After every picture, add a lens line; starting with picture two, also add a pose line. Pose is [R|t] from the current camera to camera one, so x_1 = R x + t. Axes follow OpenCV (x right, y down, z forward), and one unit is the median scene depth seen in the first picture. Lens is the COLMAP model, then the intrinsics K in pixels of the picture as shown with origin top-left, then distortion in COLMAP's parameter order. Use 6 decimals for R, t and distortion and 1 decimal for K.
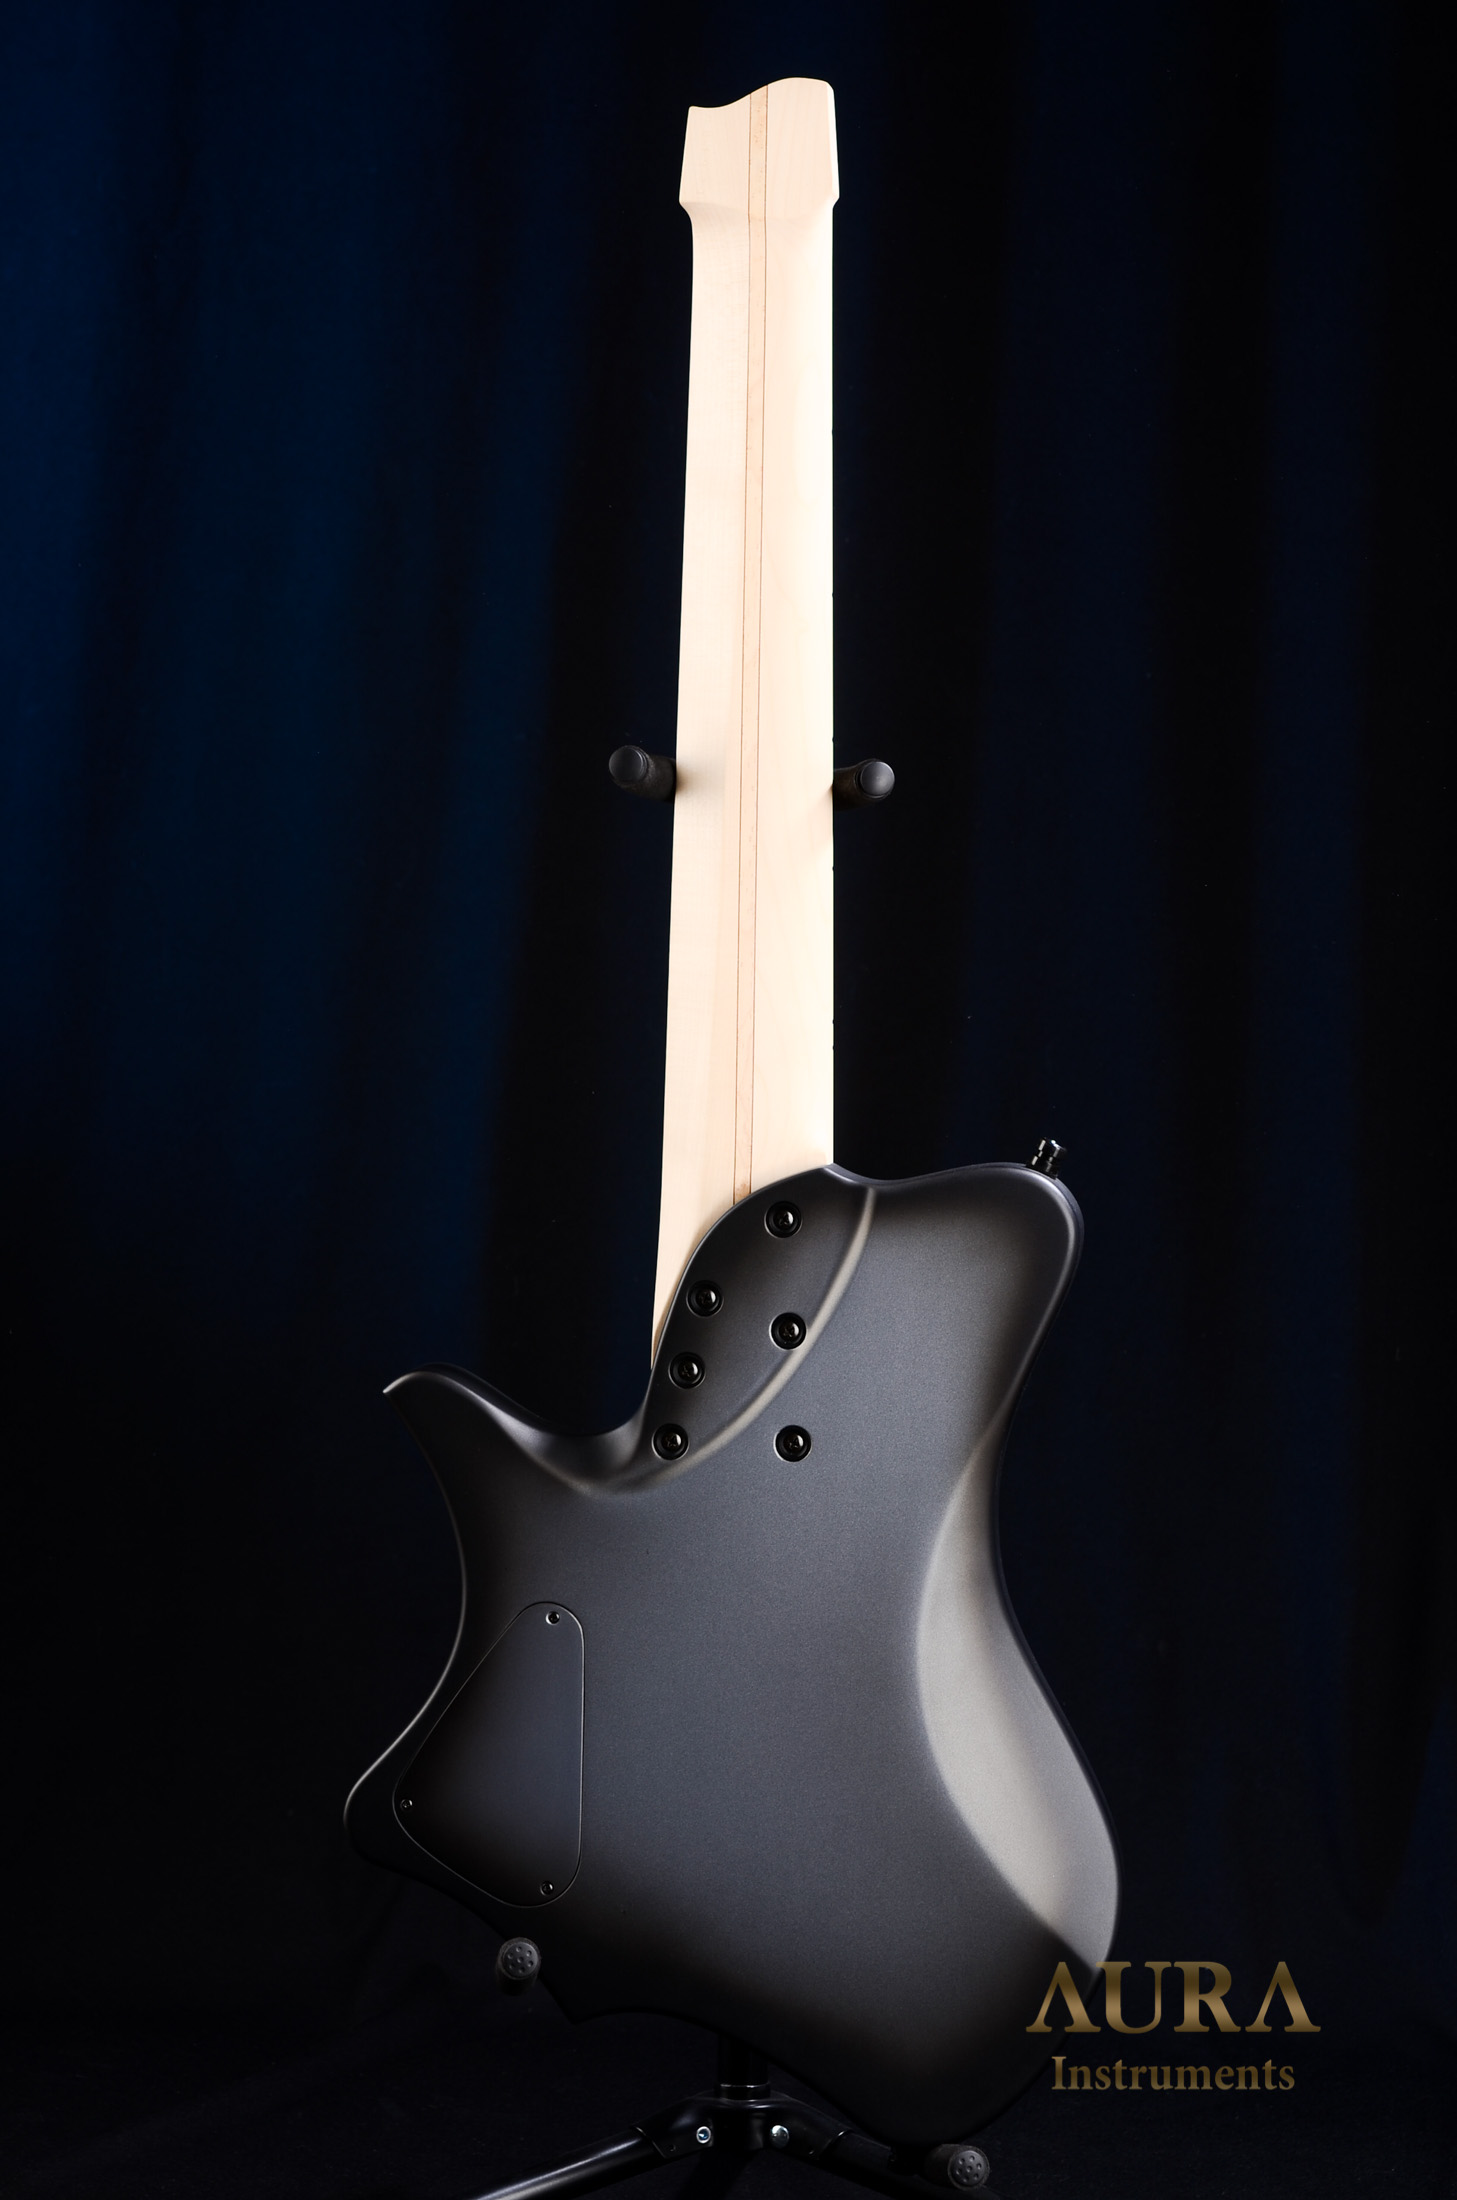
lens RADIAL K [[5689.7, 0, 883.8], [0, 5689.7, 1097.7], [0, 0, 1]] dist [-0.019430, 1.012352]
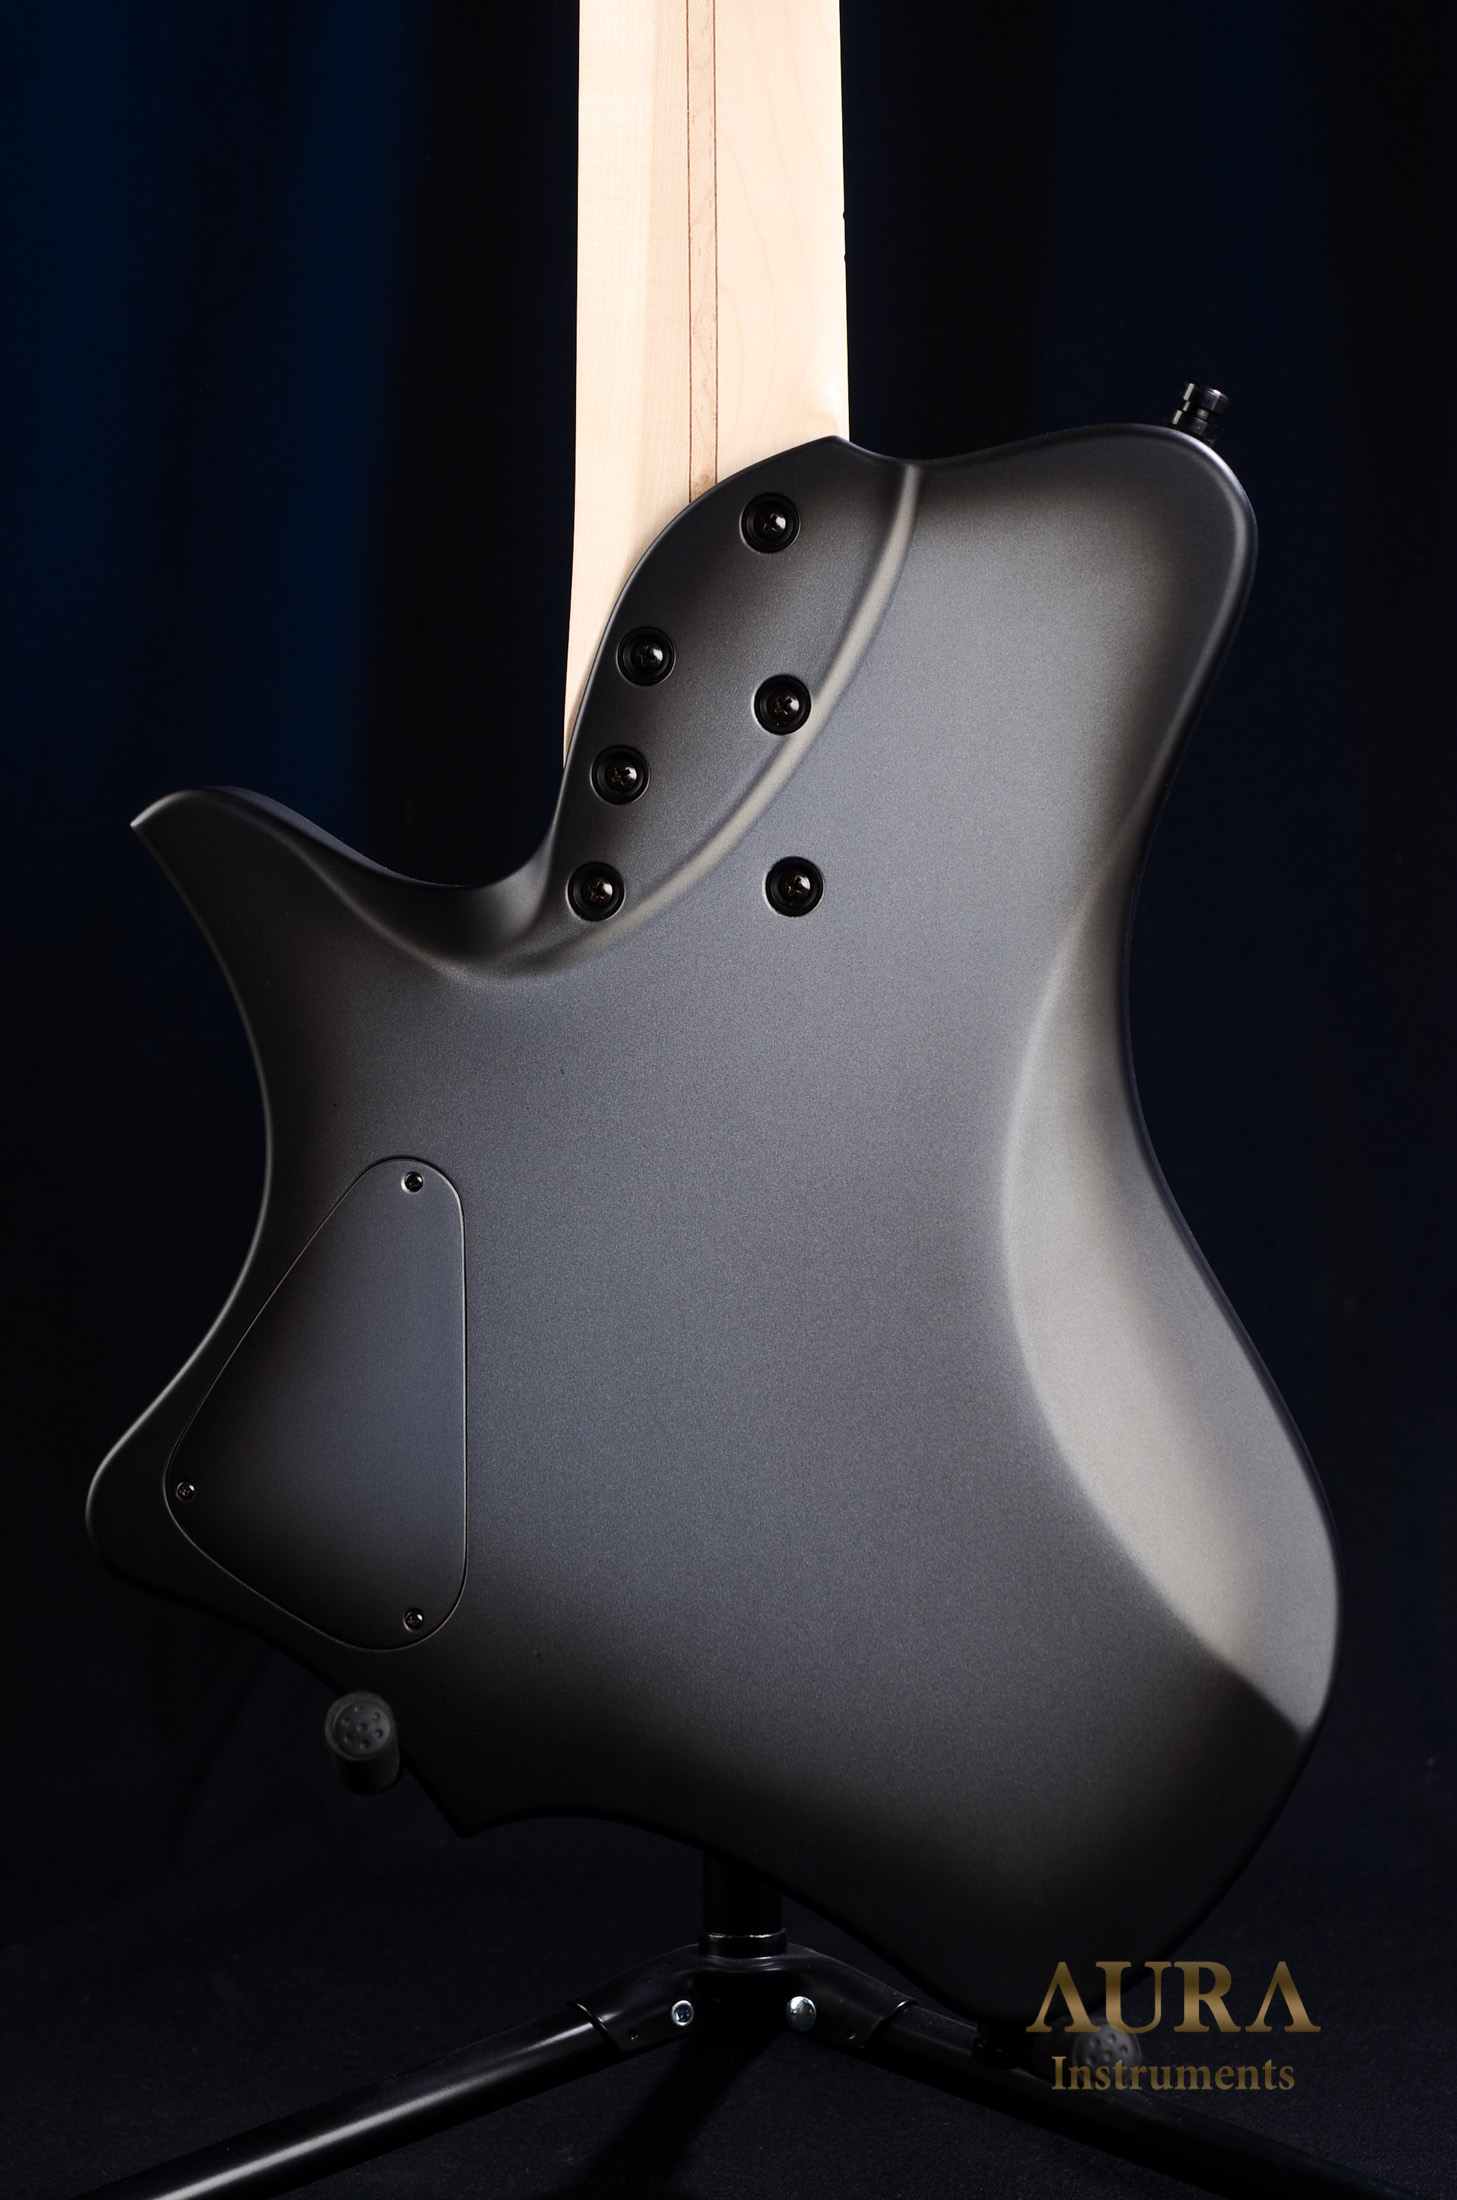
lens RADIAL K [[5689.7, 0, 883.8], [0, 5689.7, 1097.7], [0, 0, 1]] dist [-0.019430, 1.012352]
pose [[0.999706, -0.021851, -0.010469, -0.000277], [0.022006, 0.999646, 0.014963, 0.074412], [0.010138, -0.015189, 0.999833, 0.384010]]
